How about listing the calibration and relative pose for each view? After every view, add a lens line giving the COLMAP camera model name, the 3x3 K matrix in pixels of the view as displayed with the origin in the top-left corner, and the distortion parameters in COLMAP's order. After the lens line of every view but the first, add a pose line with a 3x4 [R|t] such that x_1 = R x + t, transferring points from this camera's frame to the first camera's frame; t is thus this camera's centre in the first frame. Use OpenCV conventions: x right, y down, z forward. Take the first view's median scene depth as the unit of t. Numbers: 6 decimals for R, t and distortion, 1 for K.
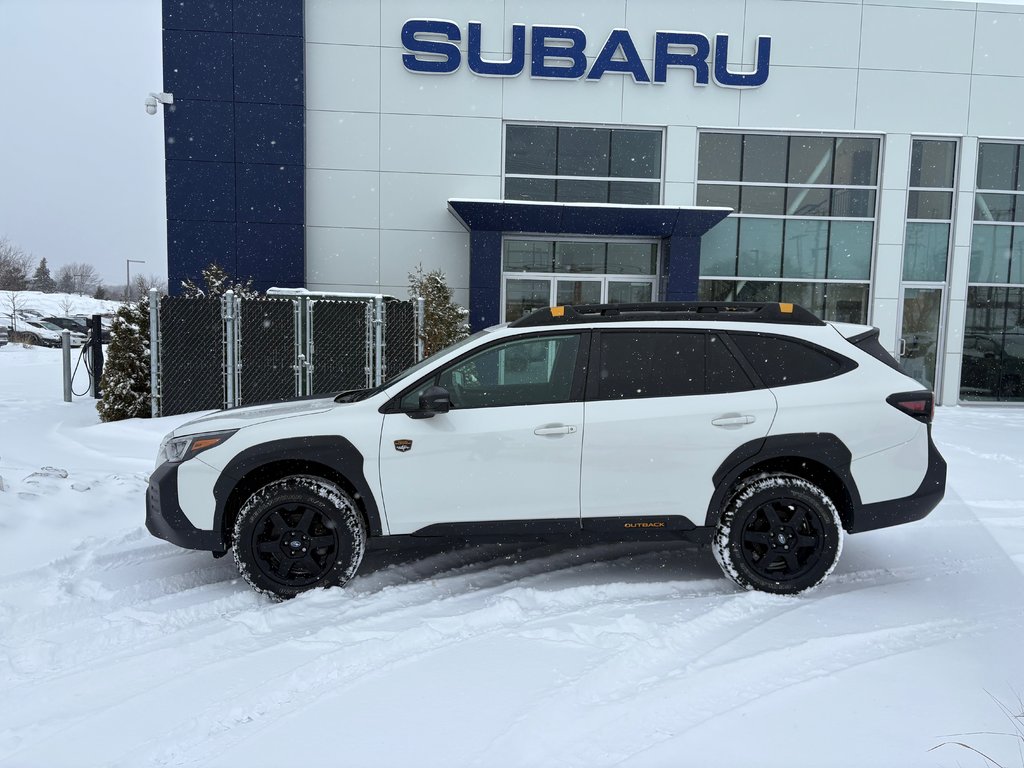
lens RADIAL K [[783.6, 0, 517.6], [0, 783.6, 393.3], [0, 0, 1]] dist [0.056887, -0.059625]
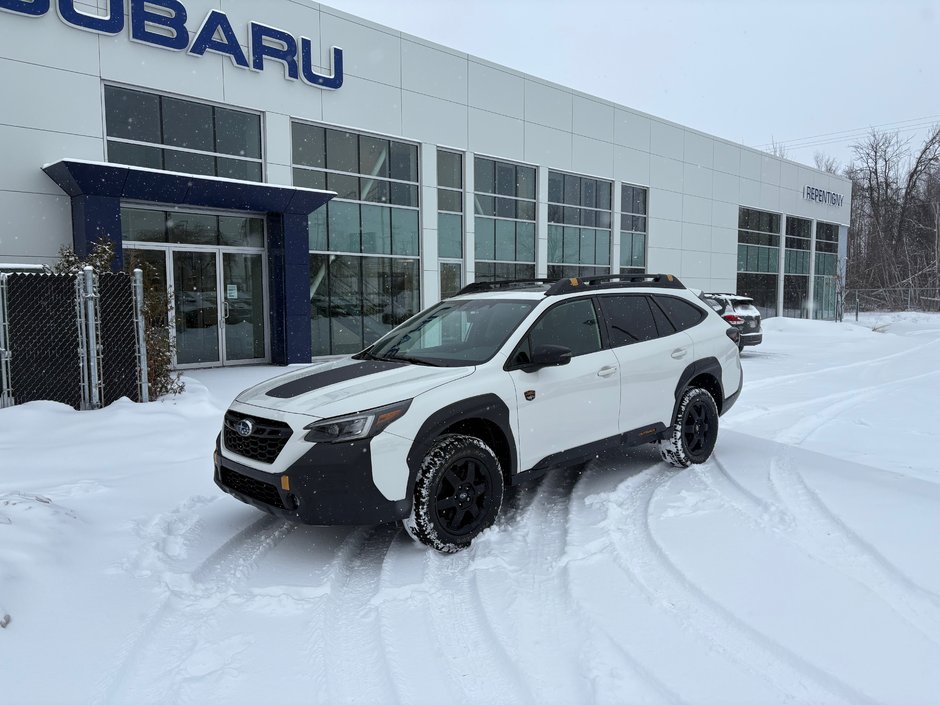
lens RADIAL K [[719.3, 0, 476.7], [0, 719.3, 353.3], [0, 0, 1]] dist [0.056887, -0.059625]
pose [[0.746973, -0.078217, 0.660237, -0.305994], [0.079765, 0.996426, 0.027801, -0.011557], [-0.660052, 0.031897, 0.750542, 0.074439]]
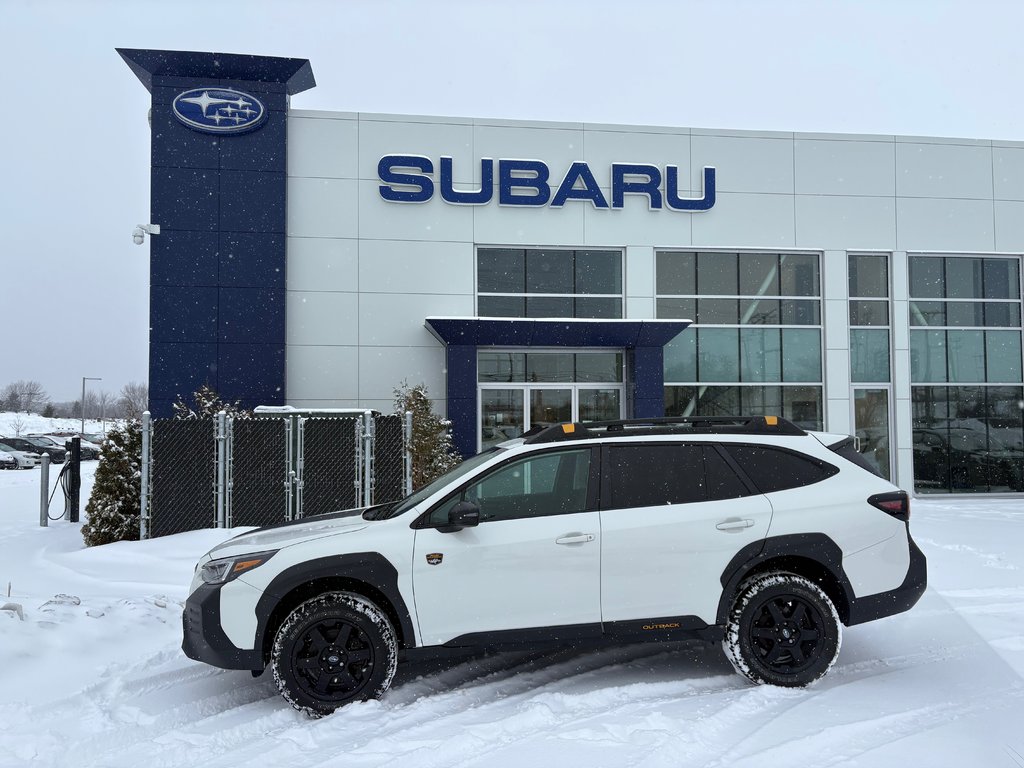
lens RADIAL K [[783.6, 0, 518.5], [0, 783.6, 390.6], [0, 0, 1]] dist [0.056887, -0.059625]
pose [[0.997905, -0.026521, 0.059010, -0.029321], [0.034203, 0.990494, -0.133236, -0.004680], [-0.054915, 0.134975, 0.989326, -0.033150]]
